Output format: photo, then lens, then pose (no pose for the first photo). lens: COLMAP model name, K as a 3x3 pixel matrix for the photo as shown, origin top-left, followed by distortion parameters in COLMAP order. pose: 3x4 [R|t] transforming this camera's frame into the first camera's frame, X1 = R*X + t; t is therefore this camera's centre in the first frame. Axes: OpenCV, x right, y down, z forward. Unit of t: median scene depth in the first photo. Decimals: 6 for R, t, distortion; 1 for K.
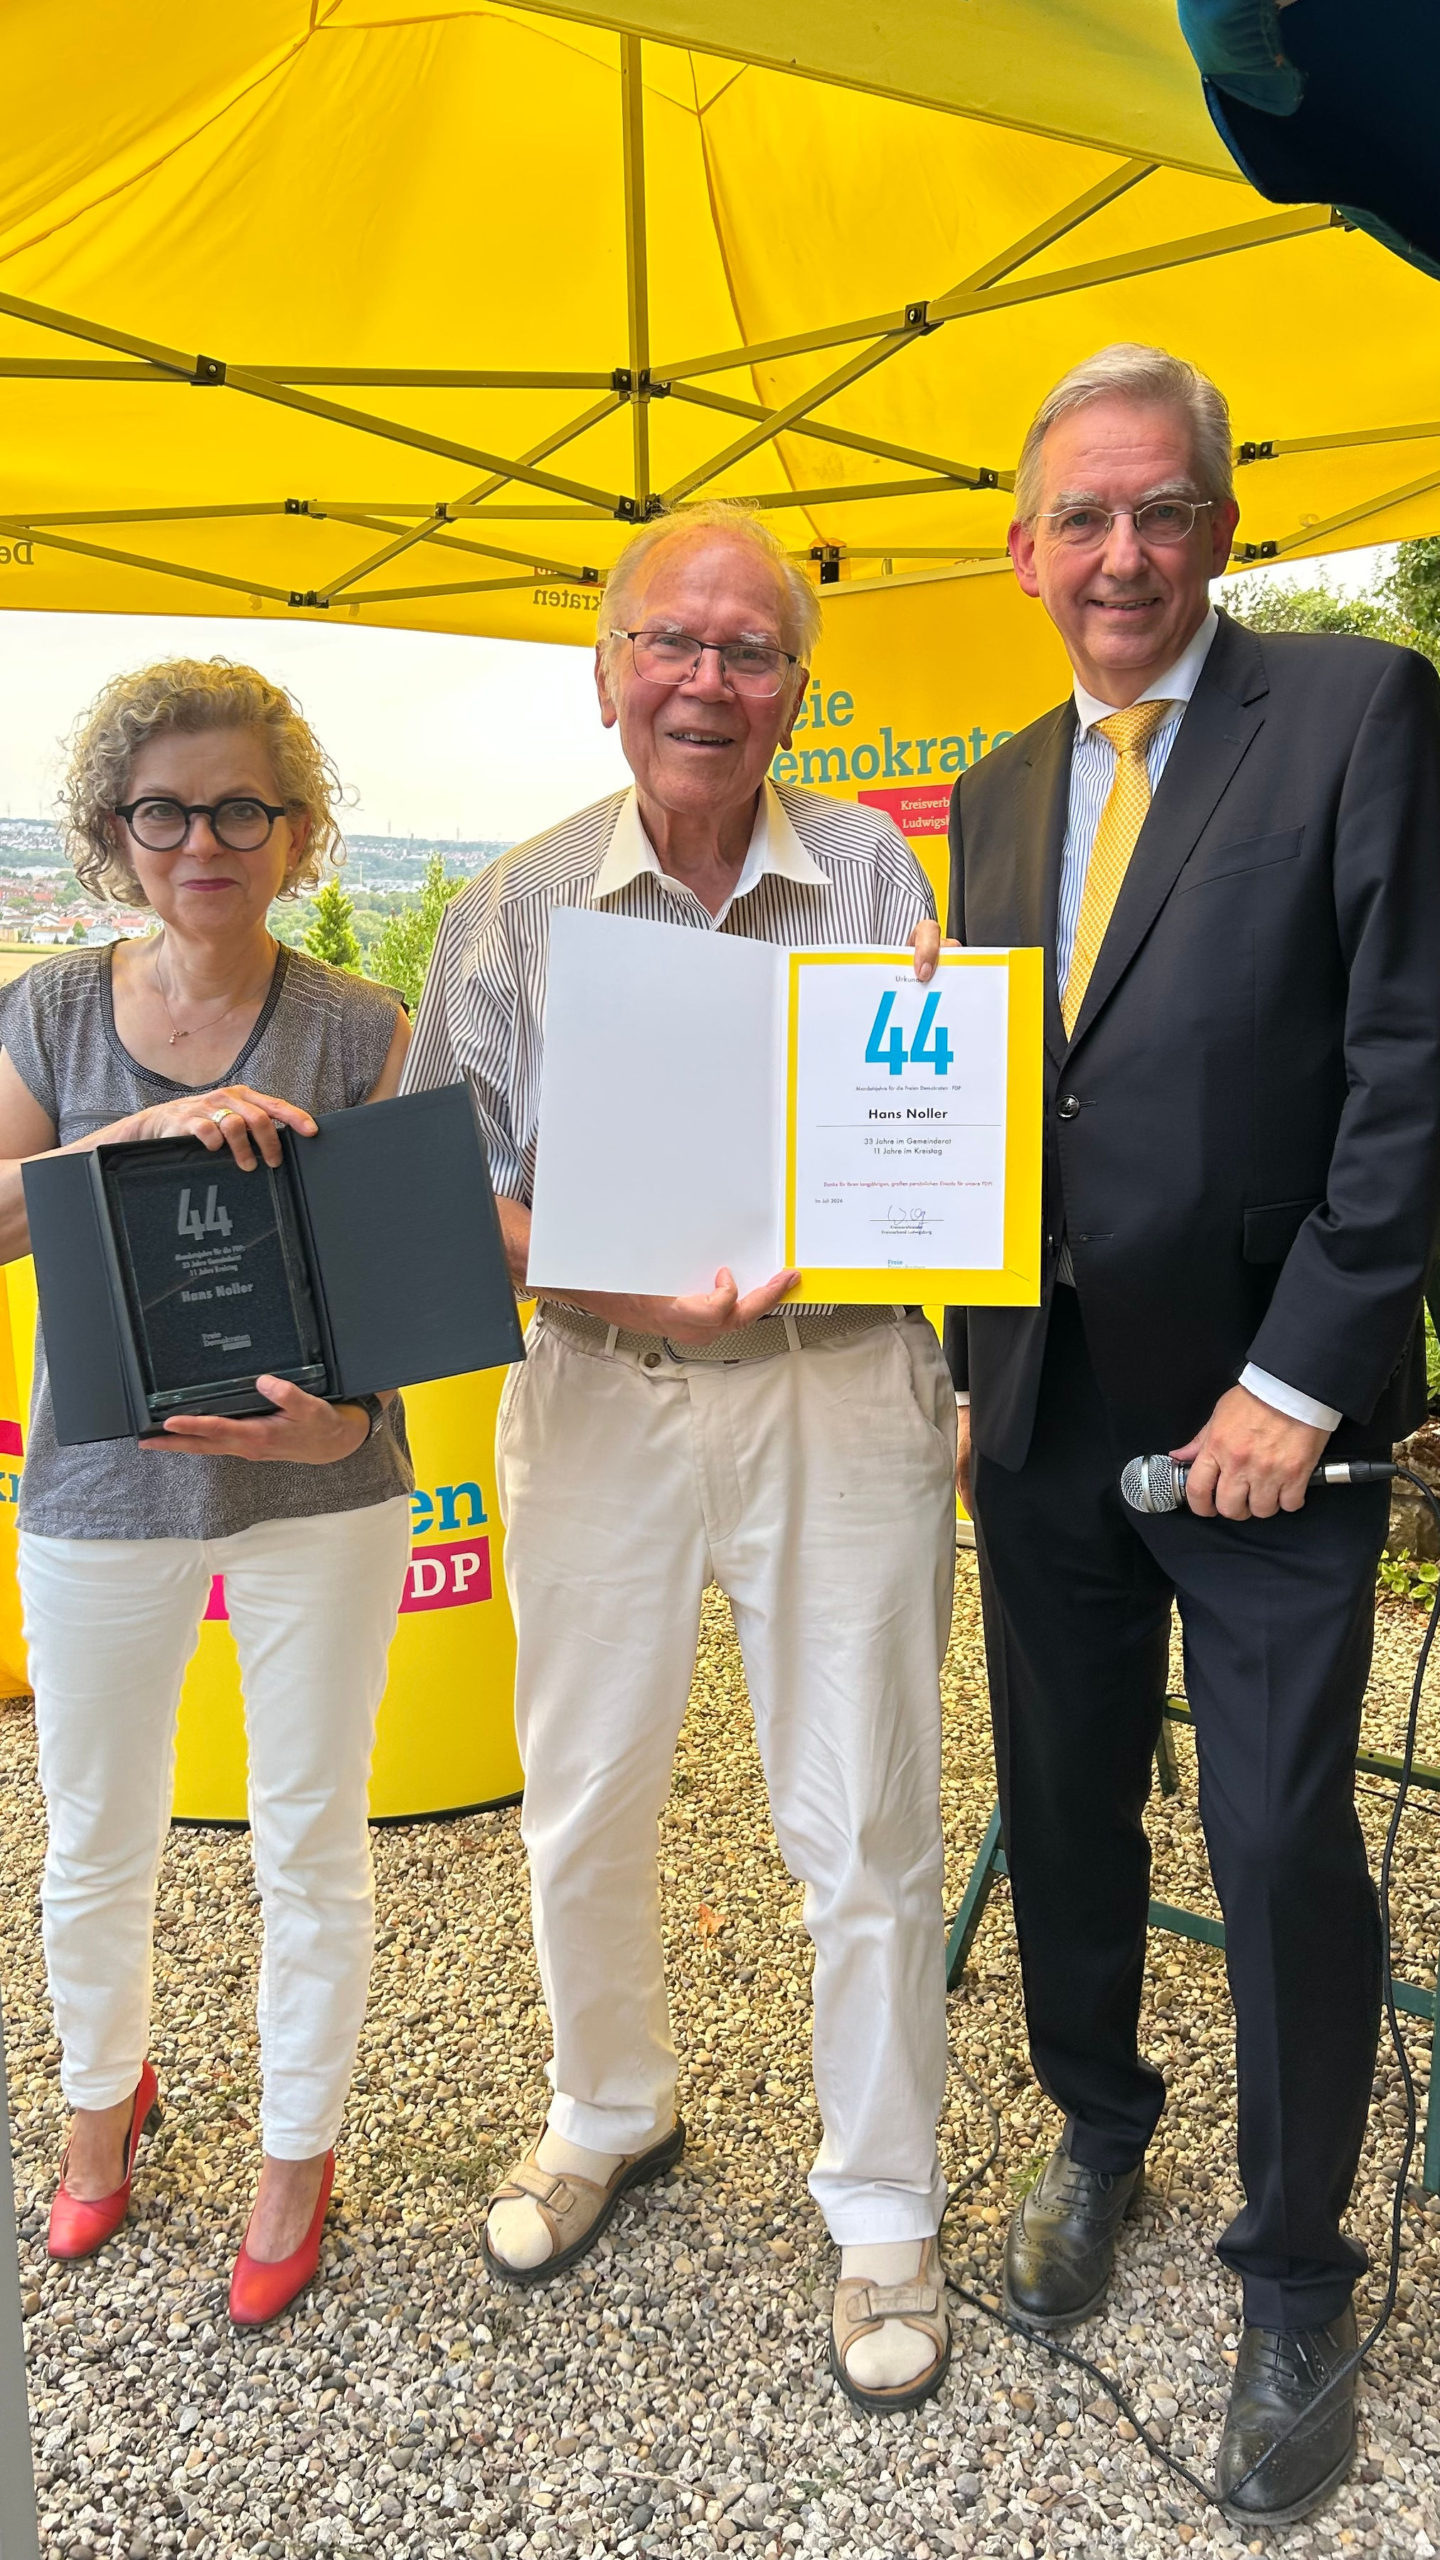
lens RADIAL K [[1946.5, 0, 713.3], [0, 1946.5, 1275.7], [0, 0, 1]] dist [0.042597, -0.040830]
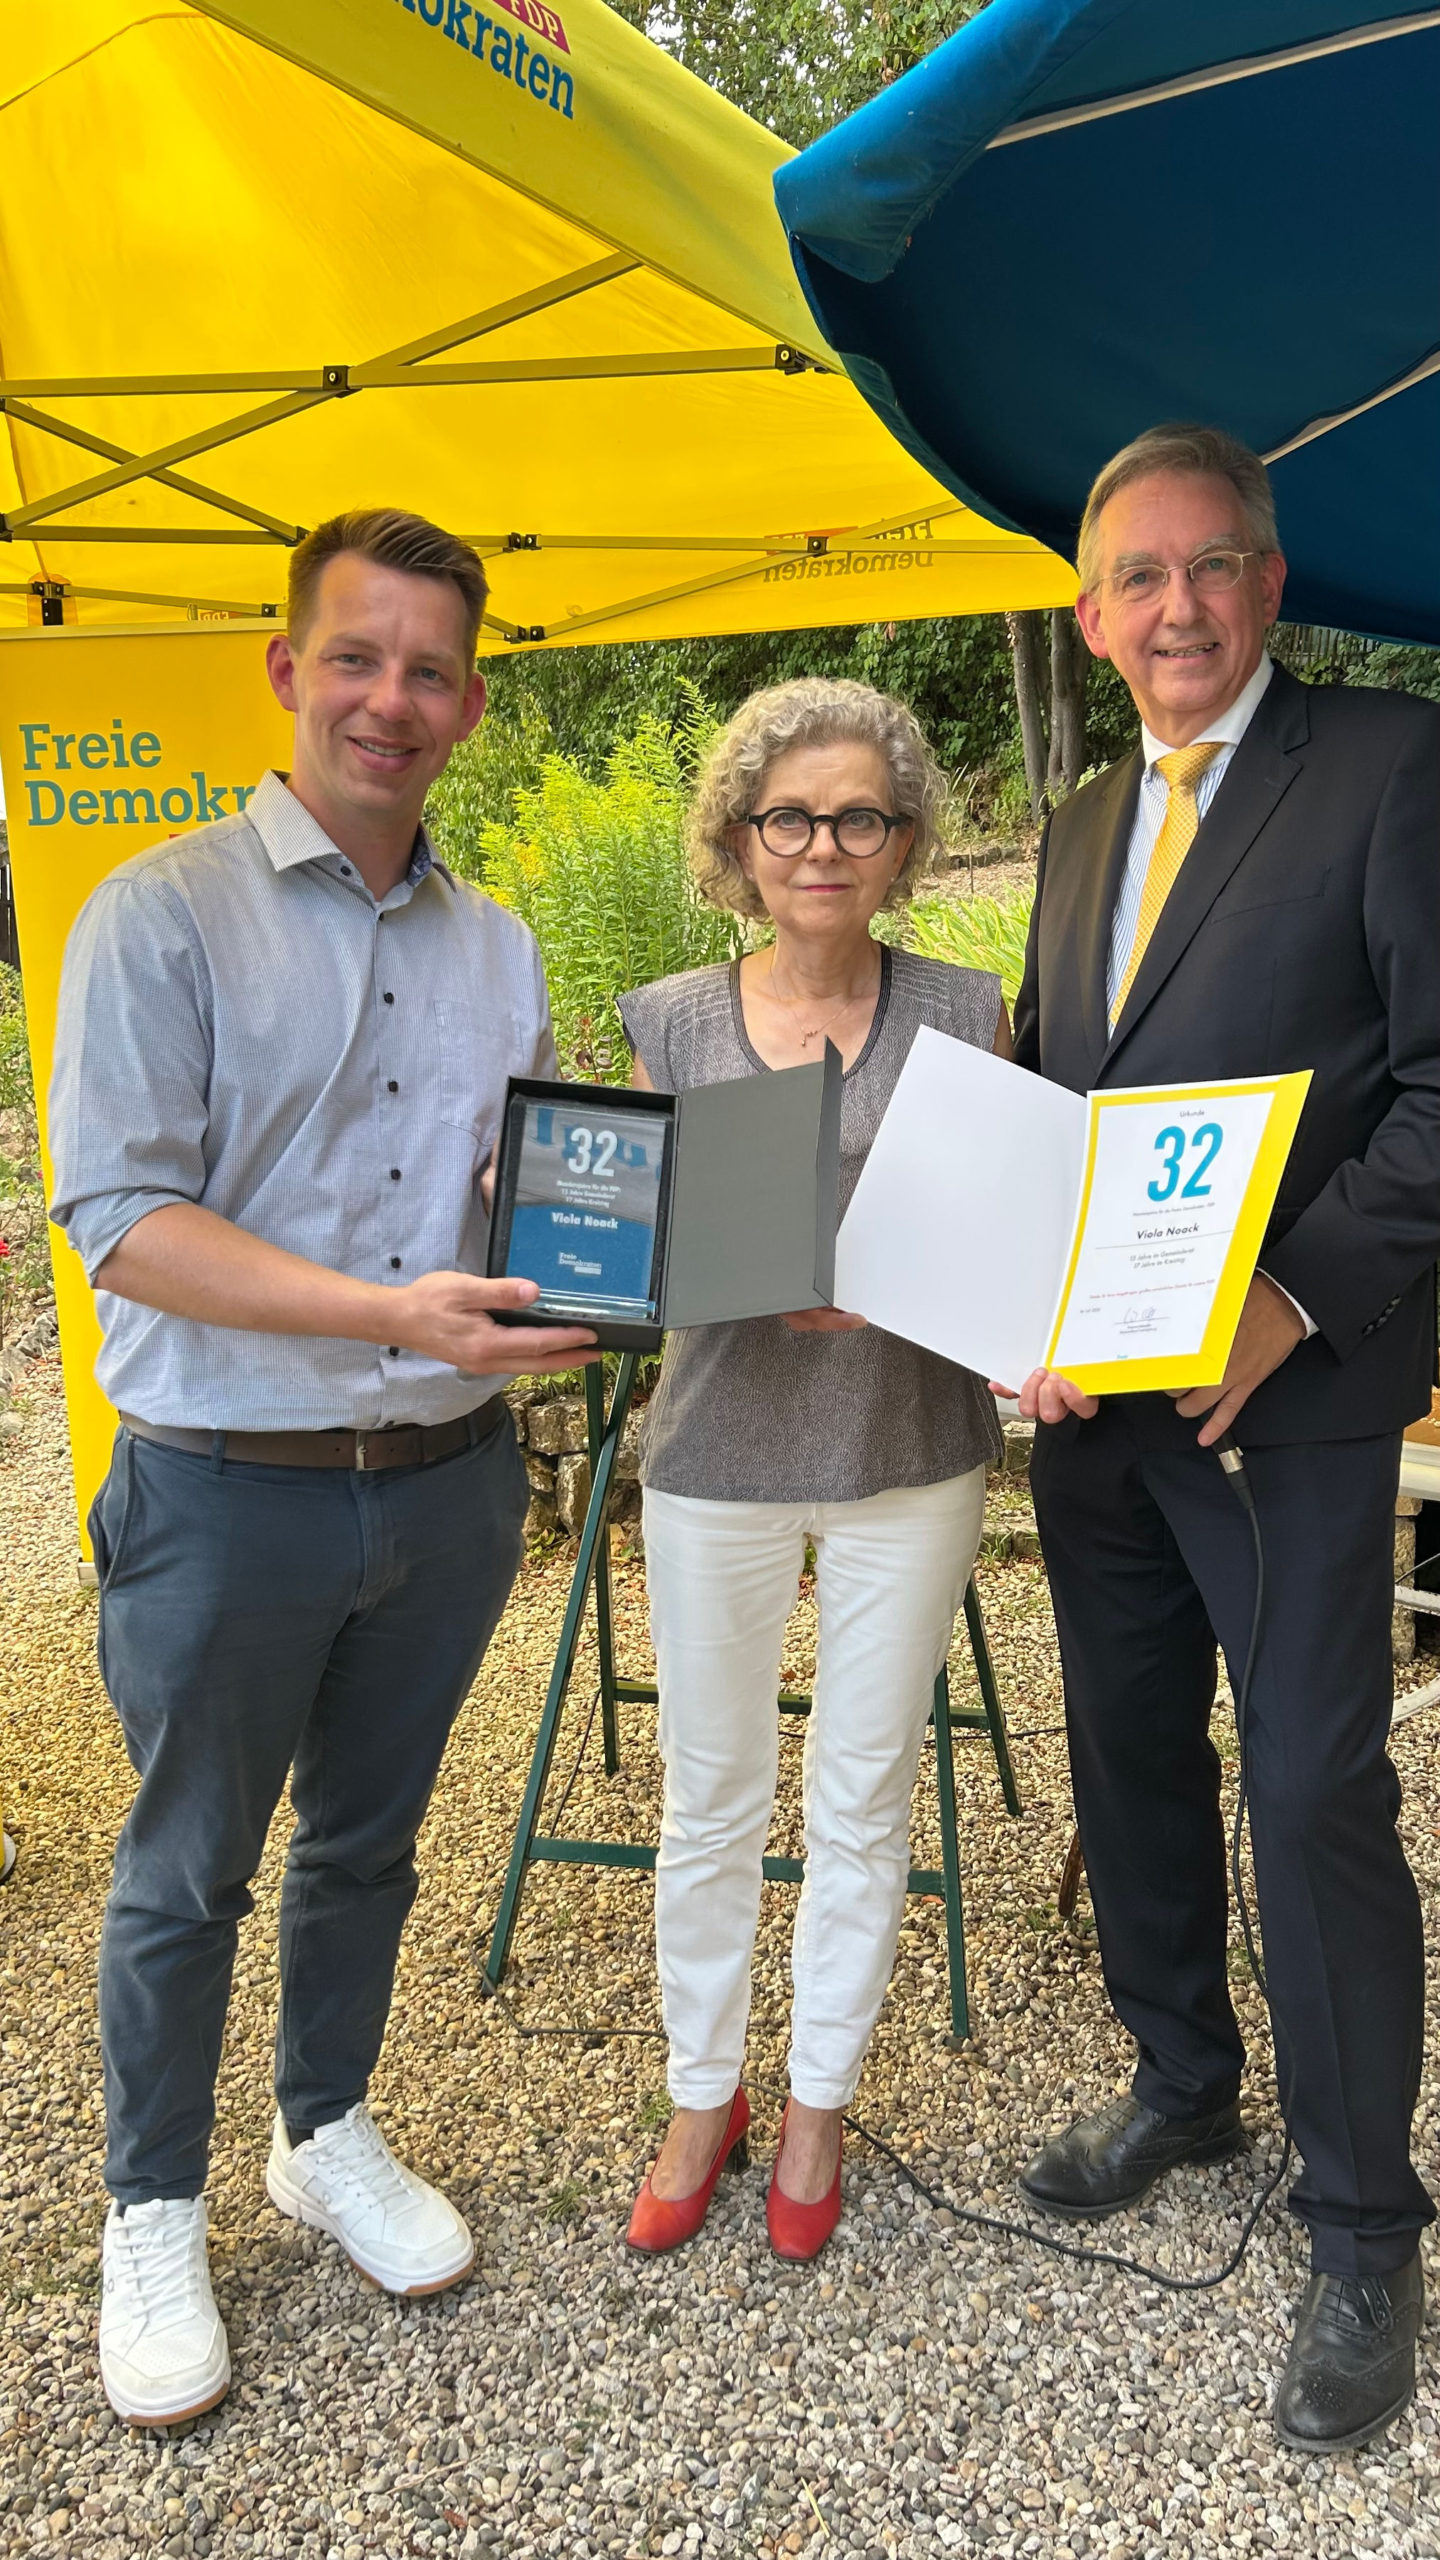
lens RADIAL K [[1946.5, 0, 733.9], [0, 1946.5, 1287.1], [0, 0, 1]] dist [0.042597, -0.040830]
pose [[0.884612, -0.058689, 0.462621, -0.199821], [0.071691, 0.997371, -0.010557, 0.014735], [-0.460785, 0.042504, 0.886493, 0.003803]]
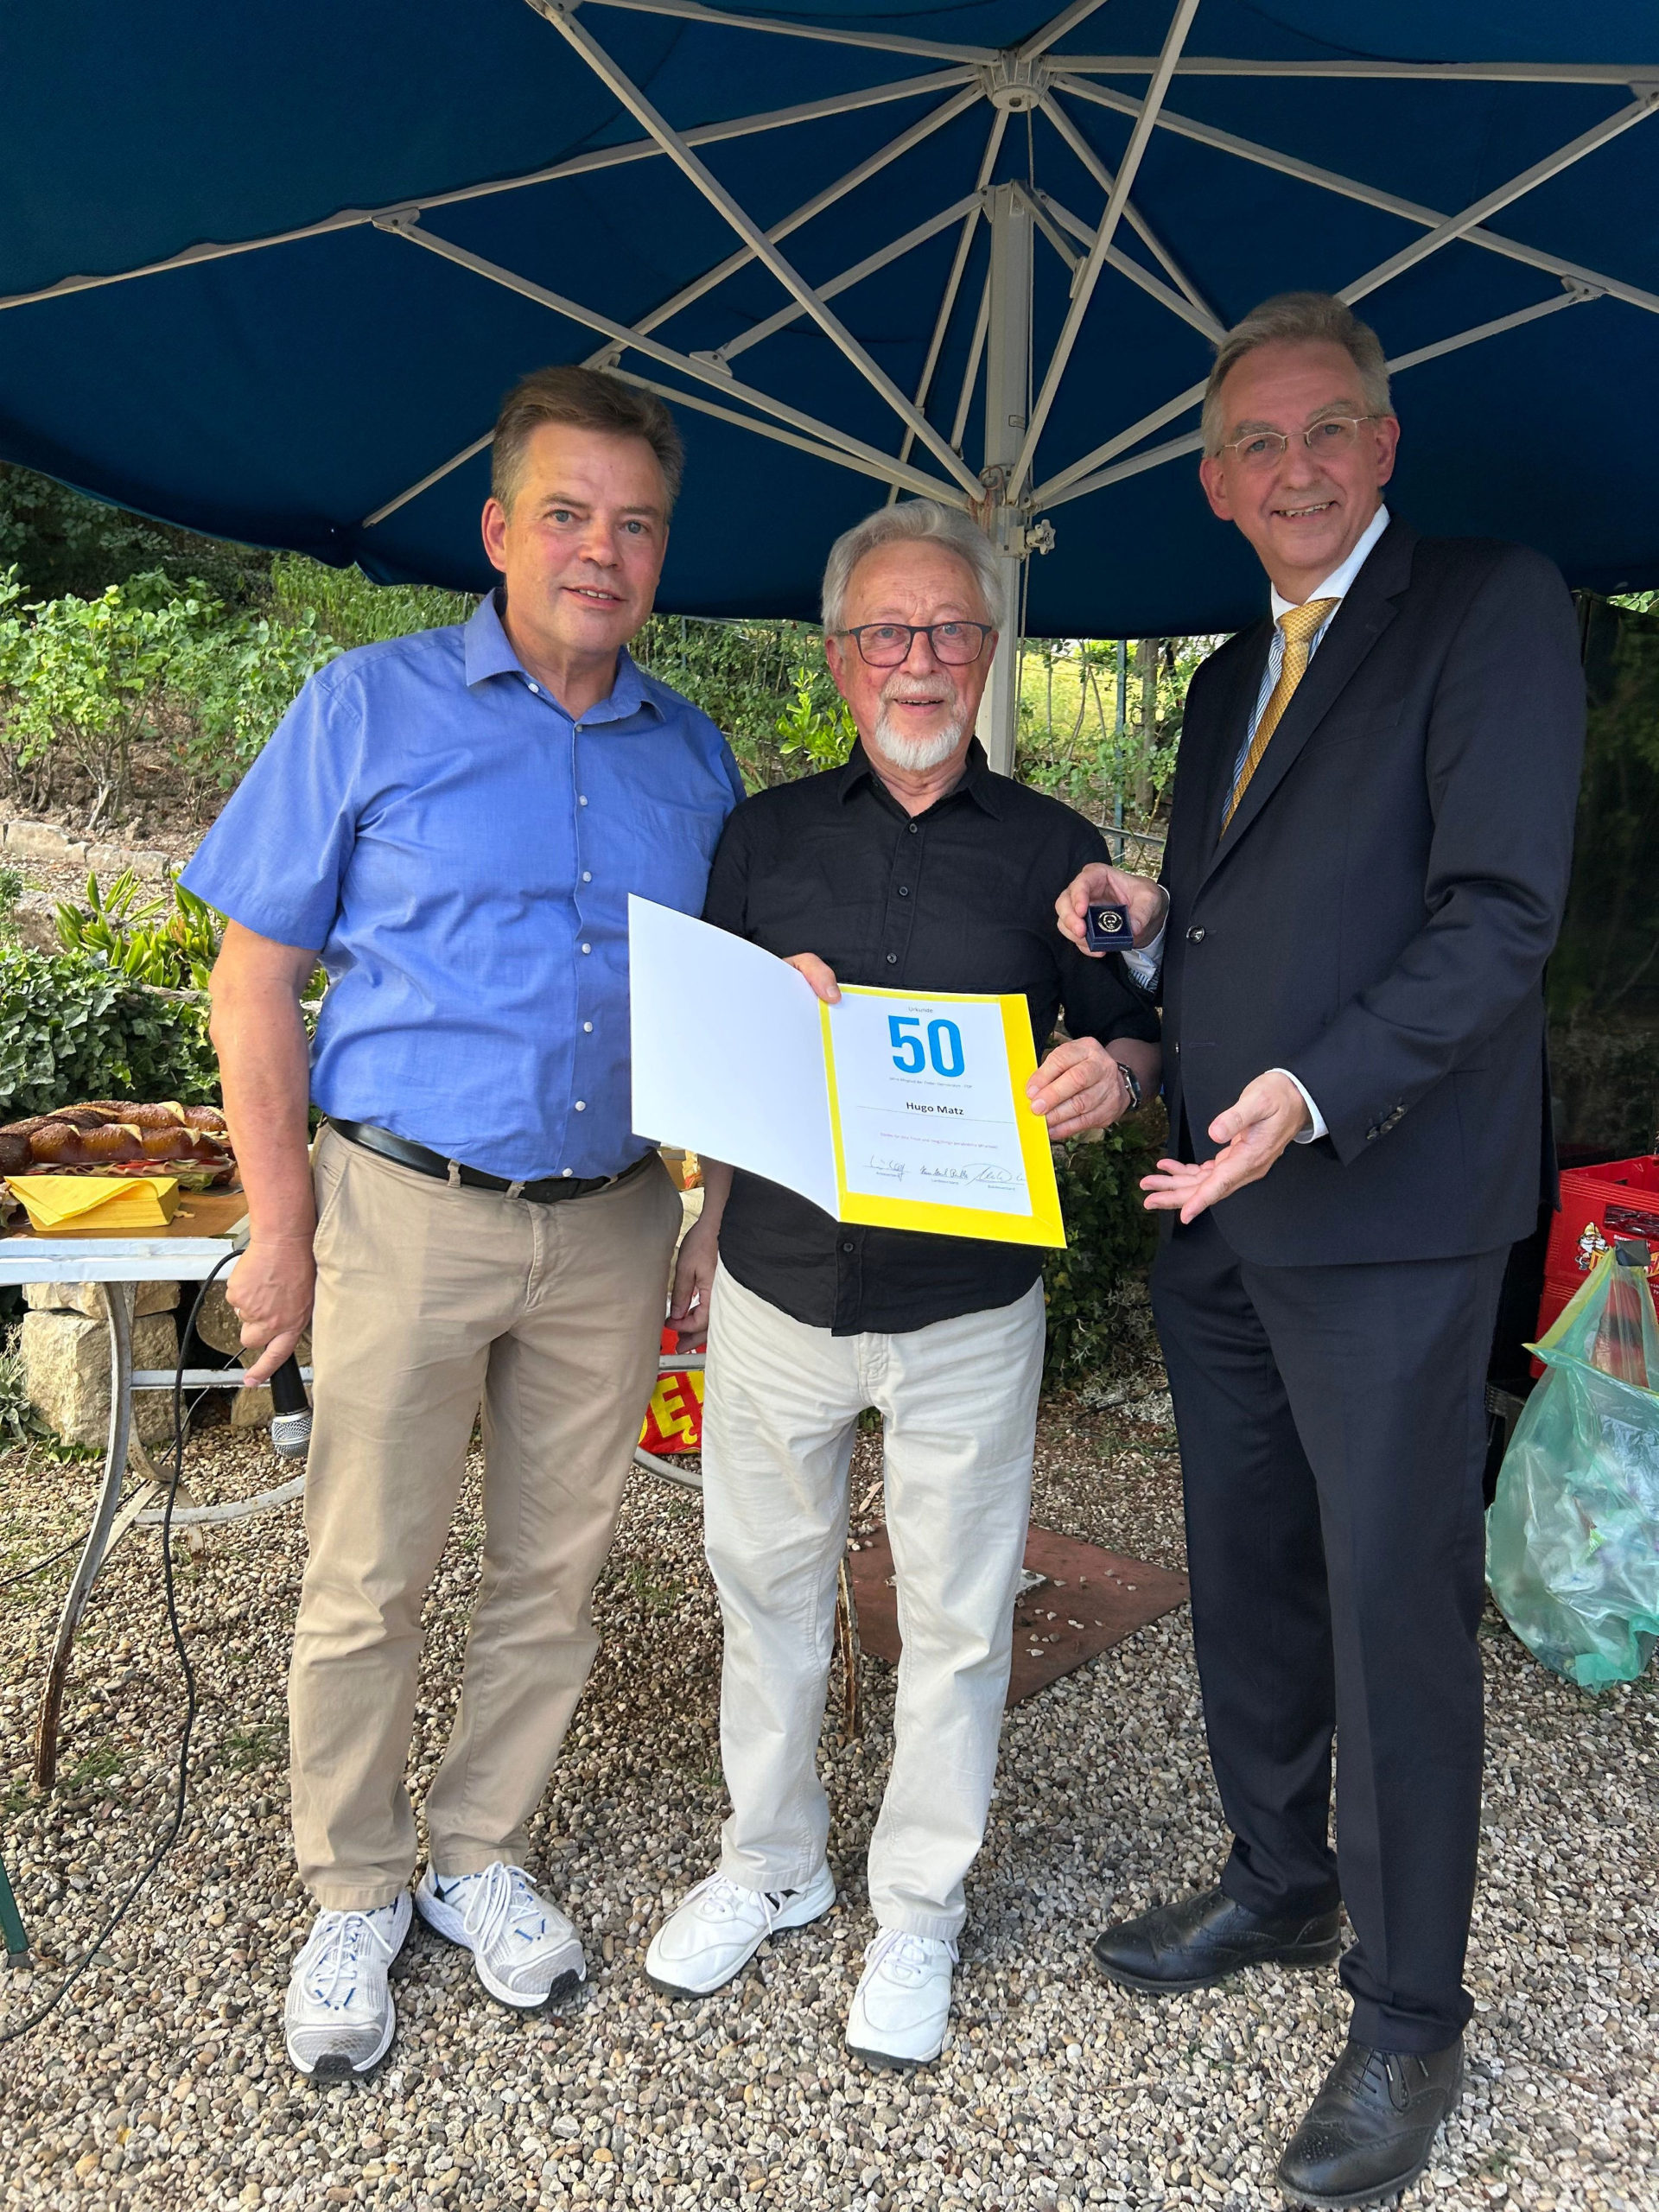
lens RADIAL K [[1679.5, 0, 841.9], [0, 1679.5, 1098.4], [0, 0, 1]] dist [0.043858, -0.043465]
pose [[0.172516, -0.136873, 0.975451, -0.306573], [0.154177, 0.981845, 0.110502, -0.027175], [-0.972866, 0.131328, 0.190487, 0.228767]]
